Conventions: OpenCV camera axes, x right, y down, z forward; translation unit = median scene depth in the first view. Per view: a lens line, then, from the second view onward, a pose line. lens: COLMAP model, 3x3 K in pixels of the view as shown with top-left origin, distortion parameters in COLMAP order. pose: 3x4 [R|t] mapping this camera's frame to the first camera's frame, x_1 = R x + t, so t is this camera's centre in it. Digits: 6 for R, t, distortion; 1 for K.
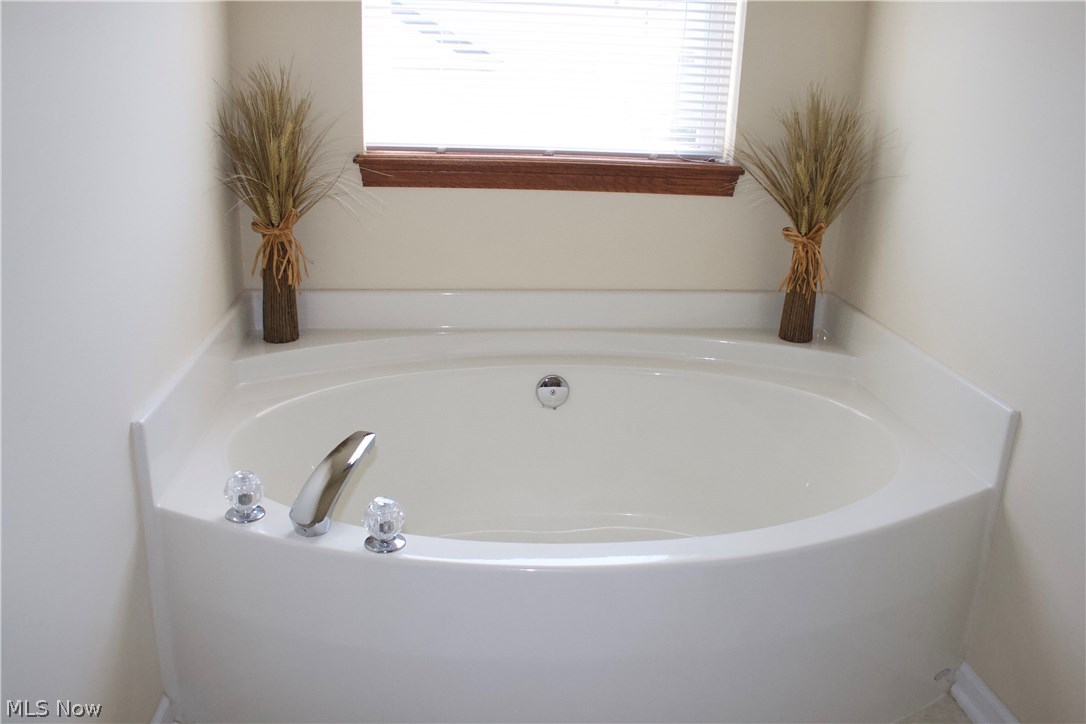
lens RADIAL K [[886.6, 0, 579.3], [0, 886.6, 362.0], [0, 0, 1]] dist [-0.133706, 0.000325]
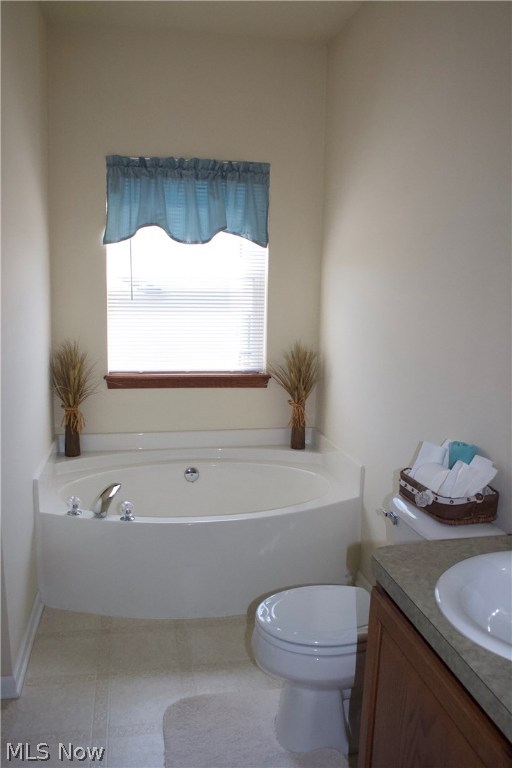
lens RADIAL K [[627.0, 0, 256.0], [0, 627.0, 384.0], [0, 0, 1]] dist [-0.133706, 0.000325]
pose [[0.998203, -0.034005, 0.049334, 0.067786], [0.041959, 0.984481, -0.170400, 0.088567], [-0.042774, 0.172164, 0.984139, -0.670382]]
